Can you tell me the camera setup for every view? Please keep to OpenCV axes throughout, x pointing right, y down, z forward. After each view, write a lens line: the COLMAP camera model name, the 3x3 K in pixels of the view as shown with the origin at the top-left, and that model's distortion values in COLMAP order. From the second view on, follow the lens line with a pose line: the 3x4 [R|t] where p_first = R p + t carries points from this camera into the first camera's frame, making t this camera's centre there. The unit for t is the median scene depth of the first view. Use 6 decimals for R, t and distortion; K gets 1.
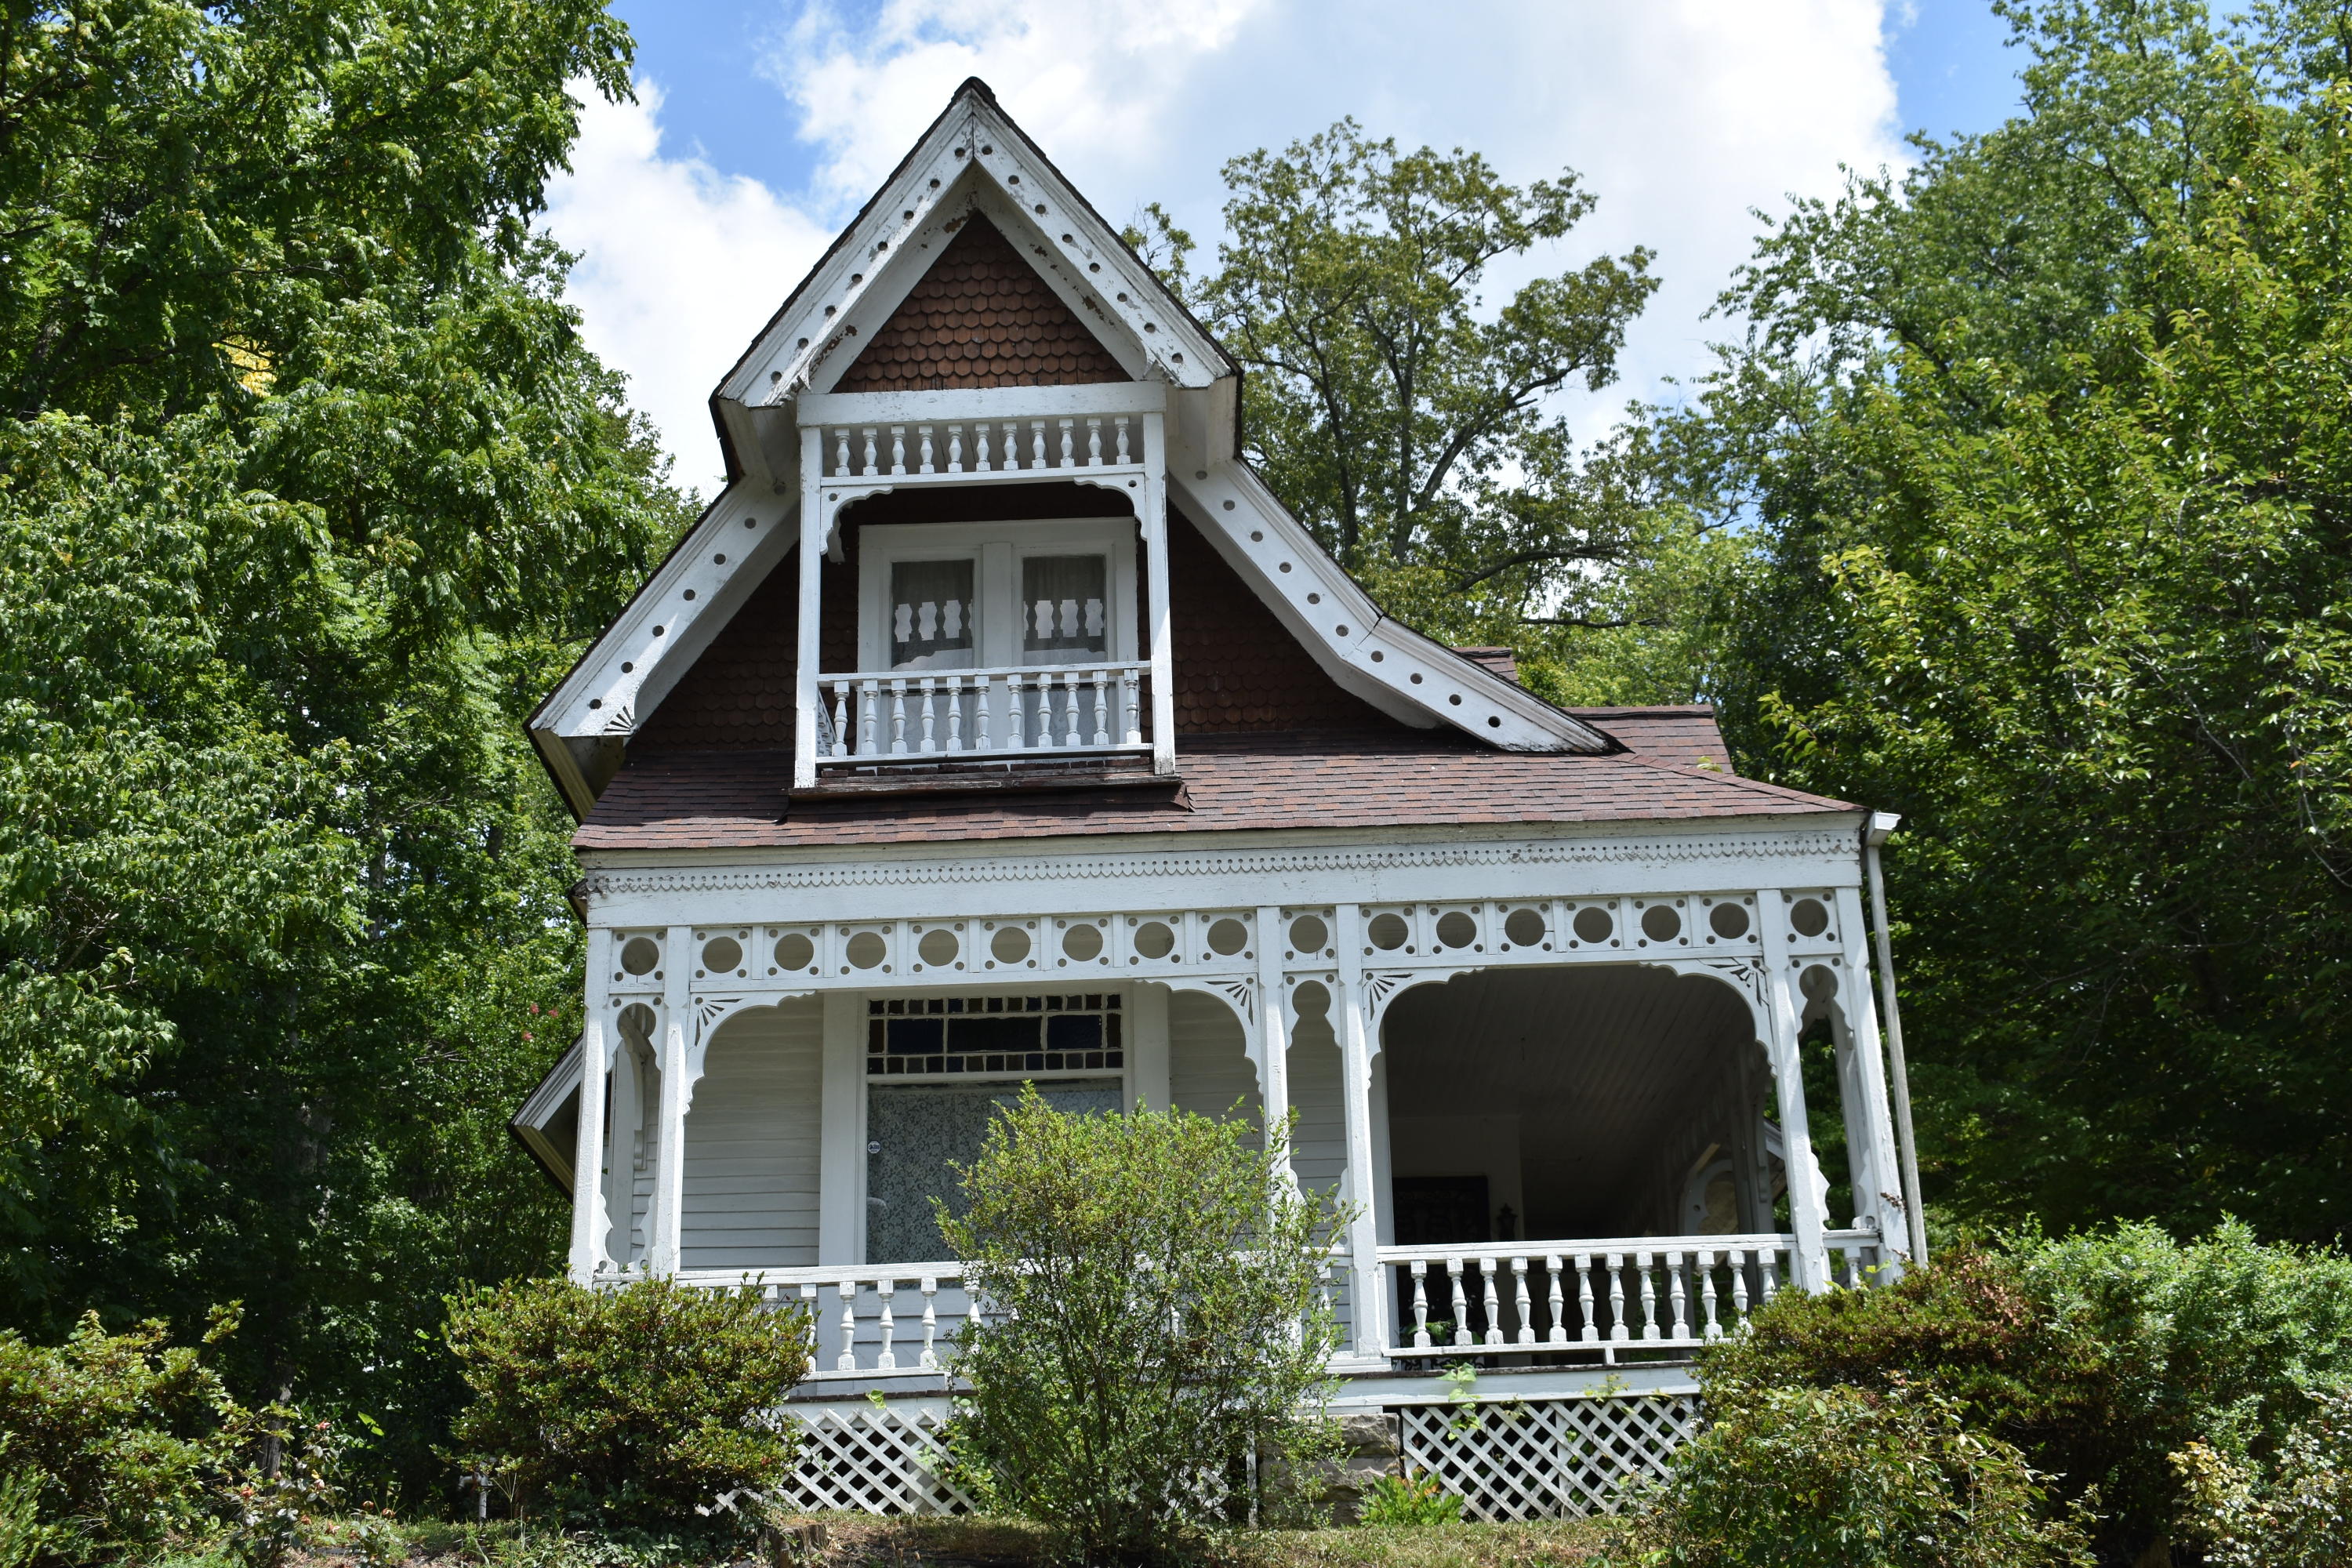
lens RADIAL K [[3014.4, 0, 1176.0], [0, 3014.4, 784.0], [0, 0, 1]] dist [-0.011924, -0.012336]
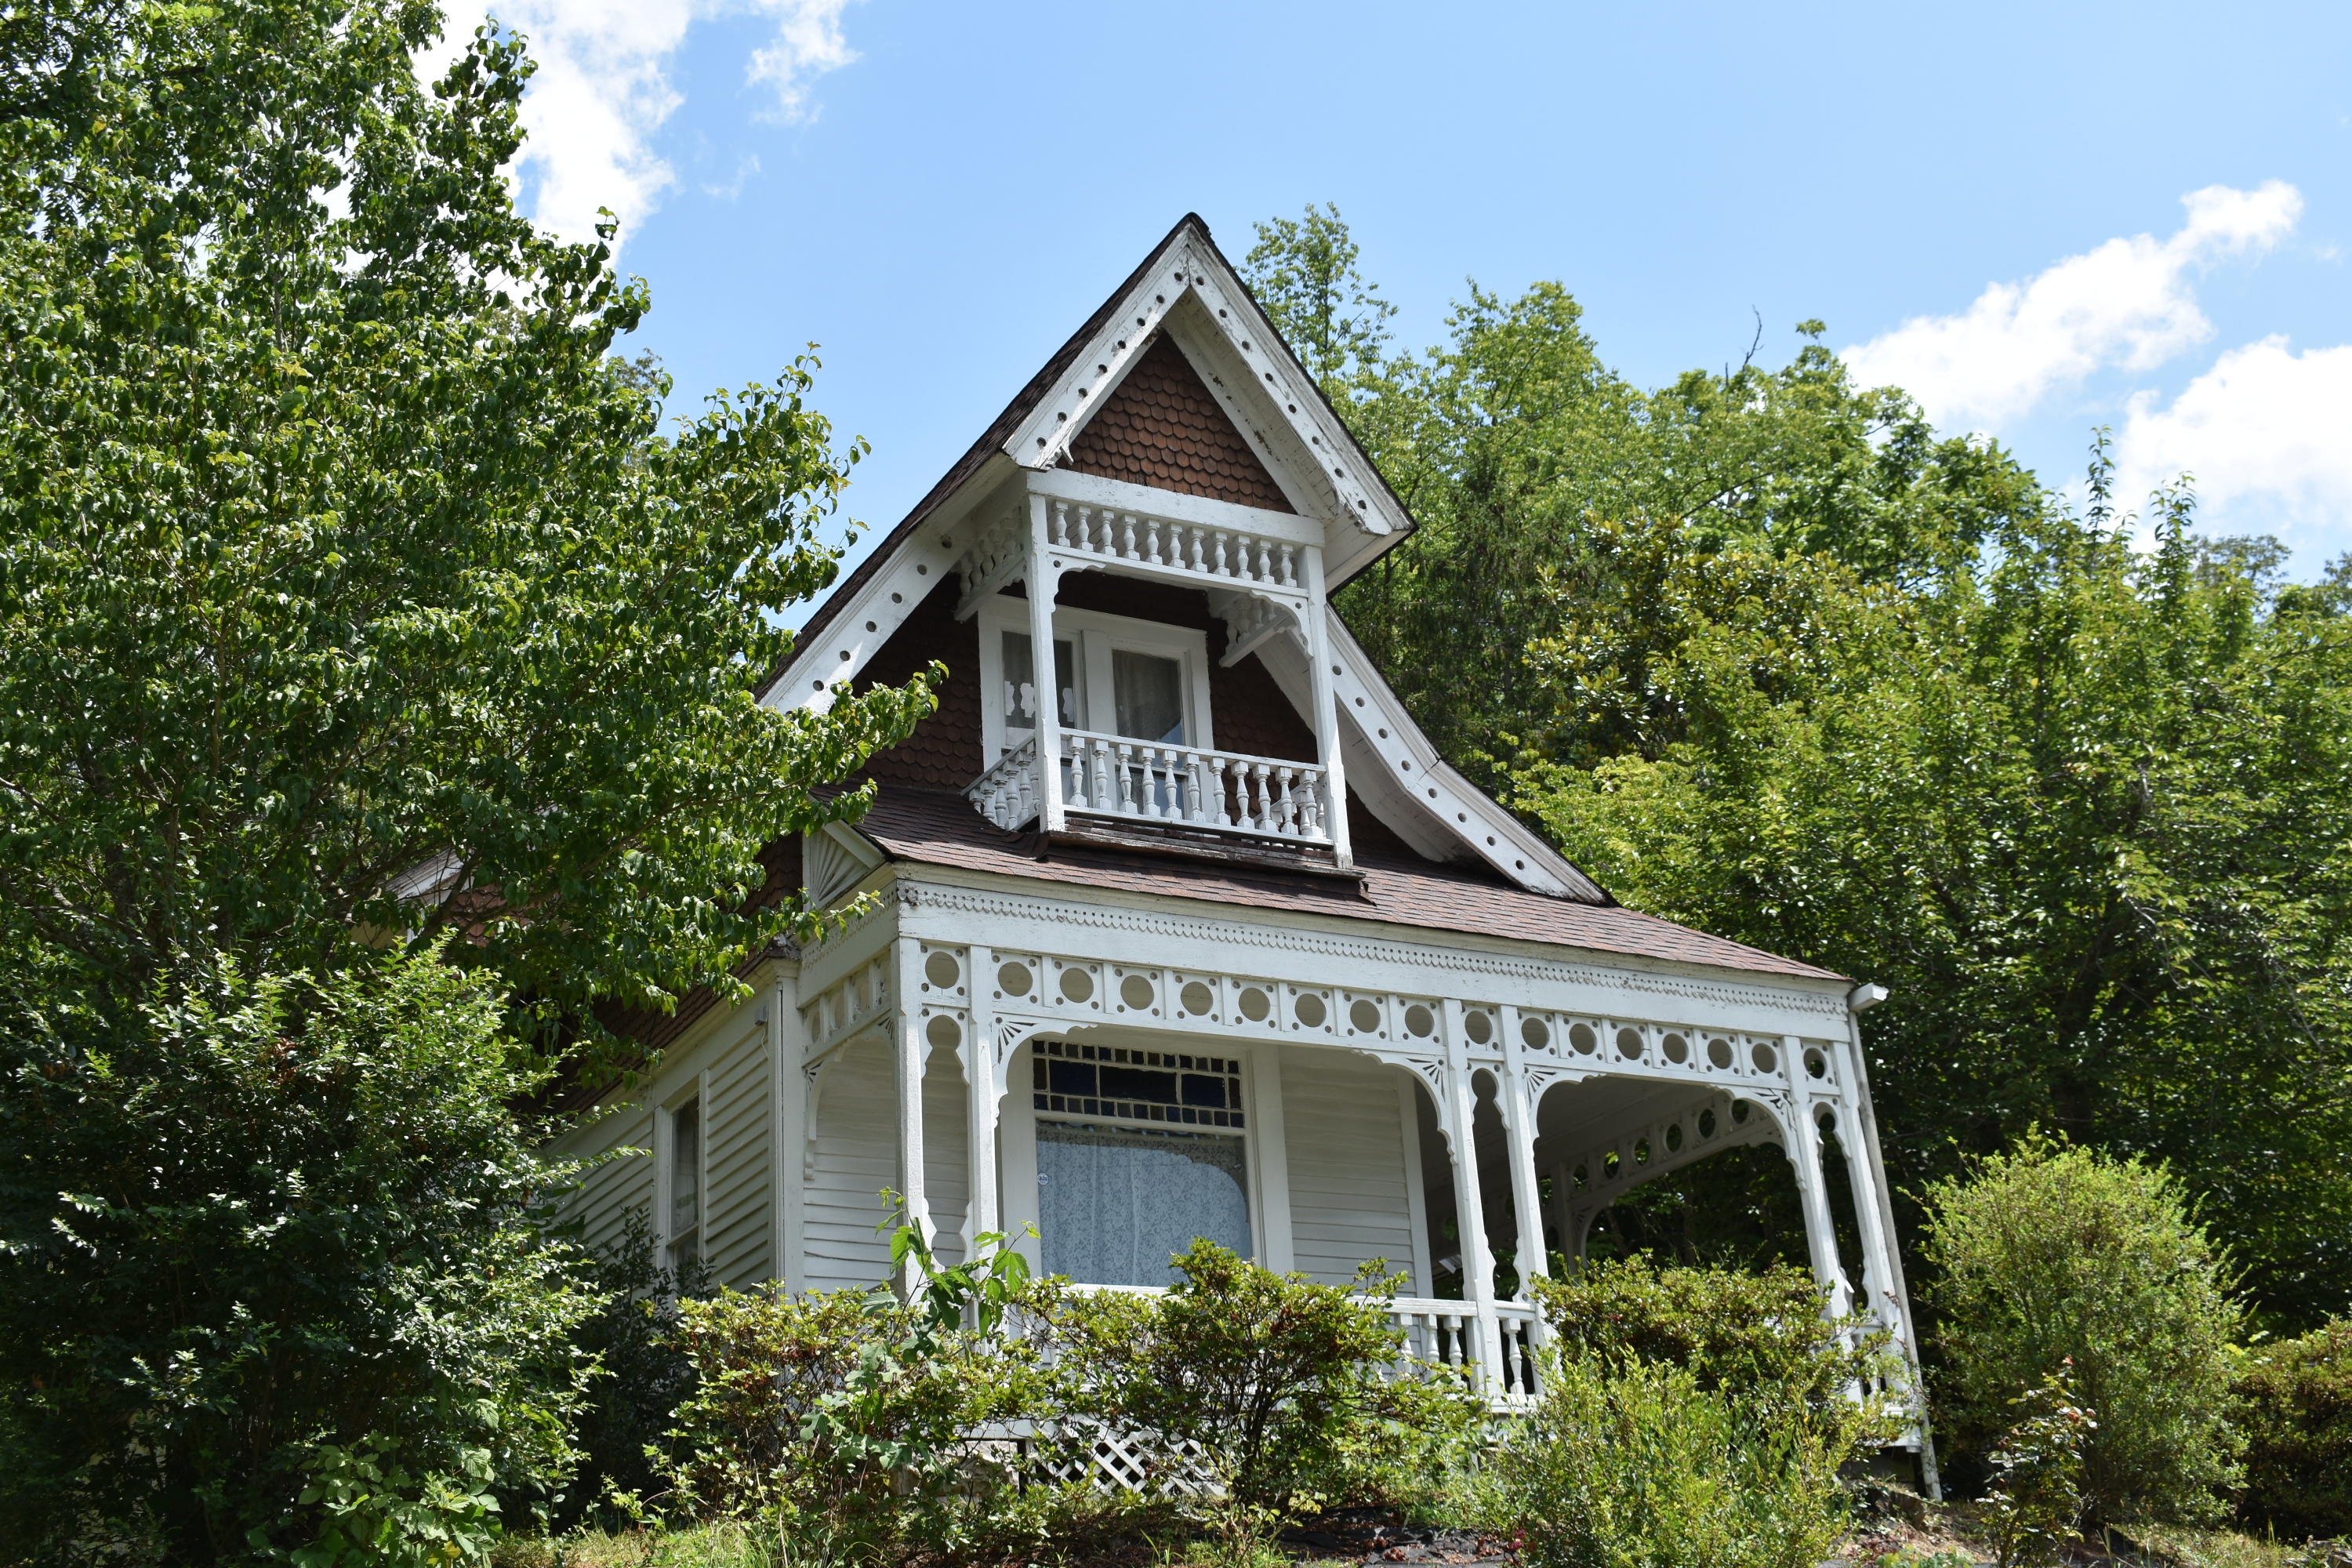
lens RADIAL K [[2778.4, 0, 1187.0], [0, 2778.4, 780.7], [0, 0, 1]] dist [-0.038937, -0.007213]
pose [[0.868848, 0.162452, 0.467667, -0.537936], [-0.132554, 0.986476, -0.096406, 0.071038], [-0.477004, 0.021771, 0.878631, 0.123941]]
